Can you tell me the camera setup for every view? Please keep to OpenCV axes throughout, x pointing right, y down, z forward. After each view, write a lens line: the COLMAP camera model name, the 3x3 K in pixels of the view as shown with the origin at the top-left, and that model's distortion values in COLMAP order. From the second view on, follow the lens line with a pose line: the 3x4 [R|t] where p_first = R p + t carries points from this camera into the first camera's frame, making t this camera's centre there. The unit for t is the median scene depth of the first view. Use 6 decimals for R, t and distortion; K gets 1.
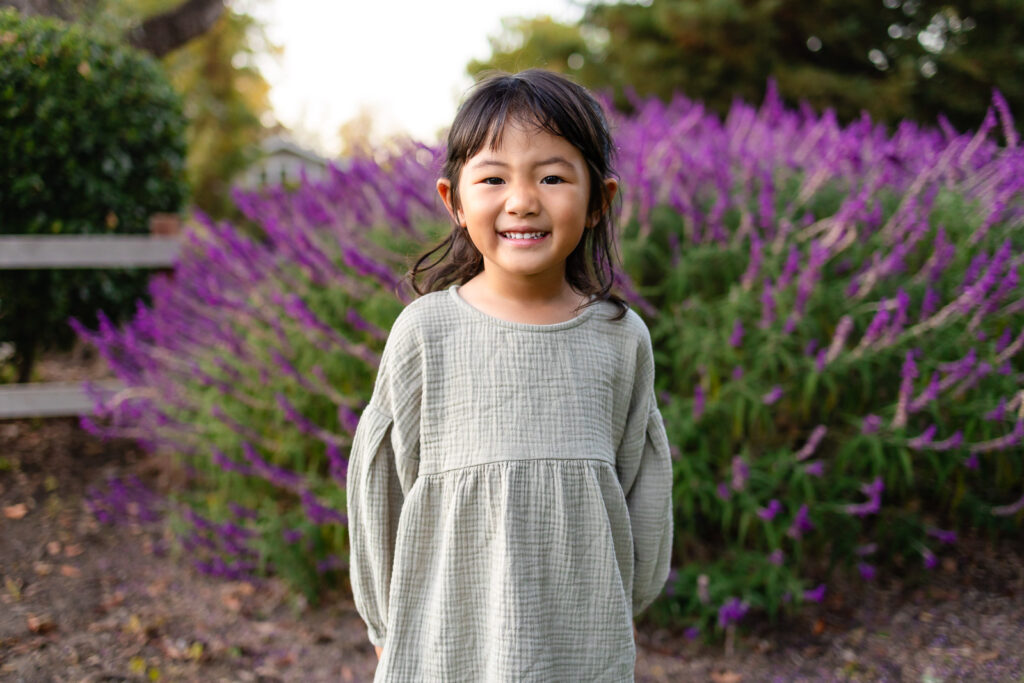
lens RADIAL K [[1067.7, 0, 490.4], [0, 1067.7, 343.8], [0, 0, 1]] dist [0.001925, -0.016884]
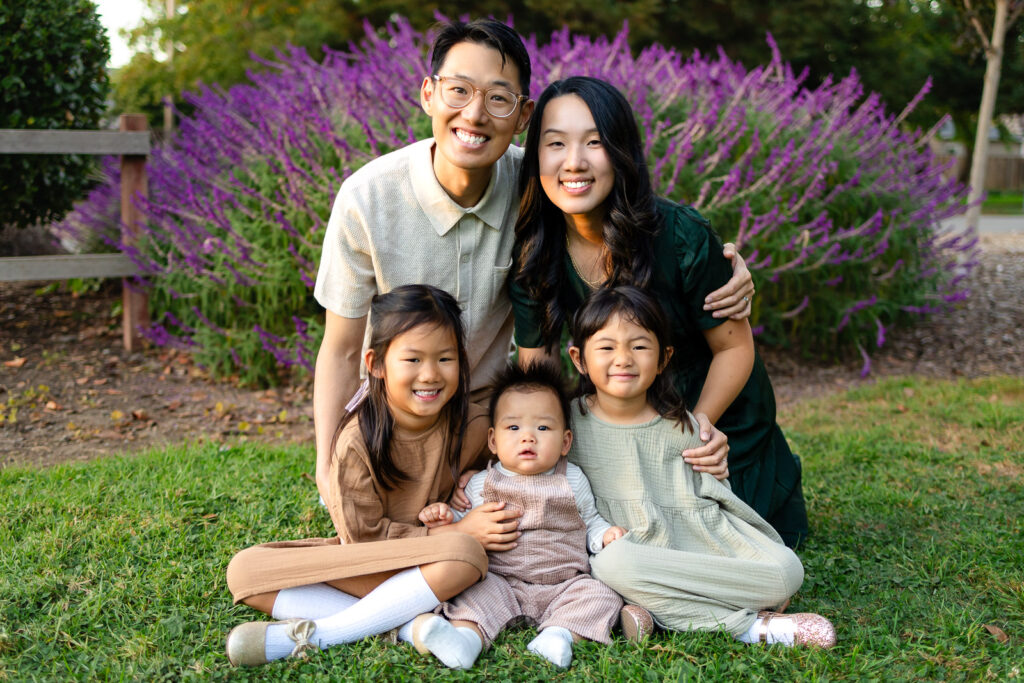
lens RADIAL K [[1248.8, 0, 462.6], [0, 1248.8, 342.7], [0, 0, 1]] dist [-0.009956, -0.007070]
pose [[0.969960, -0.021974, 0.242271, -0.383086], [0.011288, 0.998905, 0.045405, 0.100566], [-0.243003, -0.041307, 0.969146, -0.585587]]
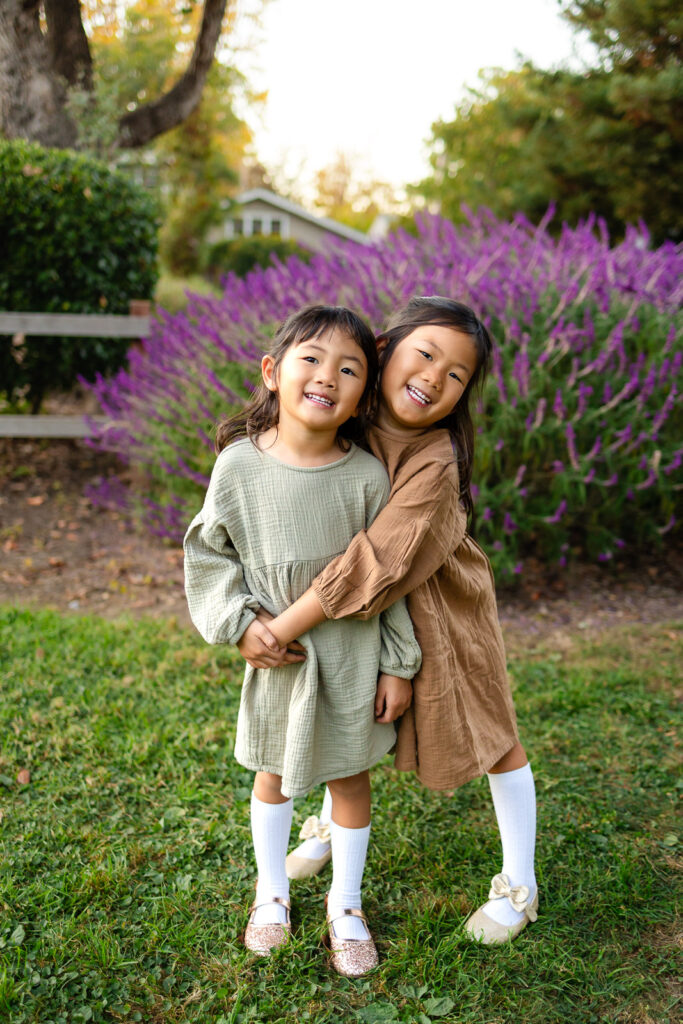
lens RADIAL K [[1067.7, 0, 317.0], [0, 1067.7, 503.0], [0, 0, 1]] dist [0.001925, -0.016884]
pose [[0.989911, 0.061428, -0.127682, 0.167974], [-0.048273, 0.993438, 0.103689, -0.016081], [0.133213, -0.096479, 0.986380, -0.525721]]
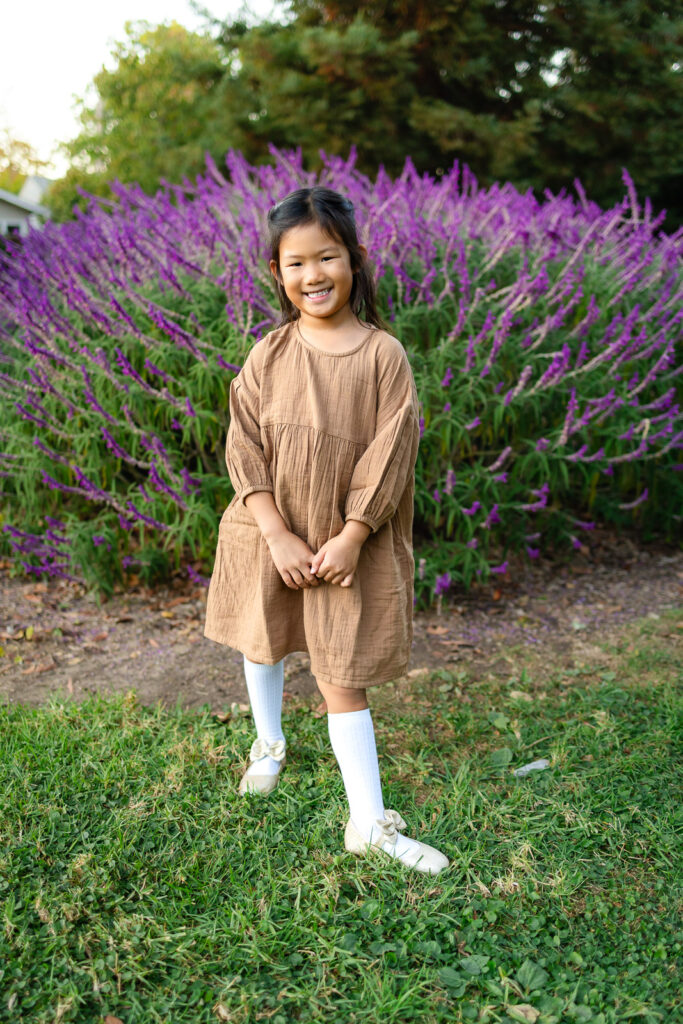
lens RADIAL K [[1067.7, 0, 317.0], [0, 1067.7, 503.0], [0, 0, 1]] dist [0.001925, -0.016884]
pose [[0.982040, -0.025110, 0.186994, -0.148974], [0.001167, 0.991894, 0.127065, -0.019358], [-0.188669, -0.124564, 0.974109, -0.231327]]
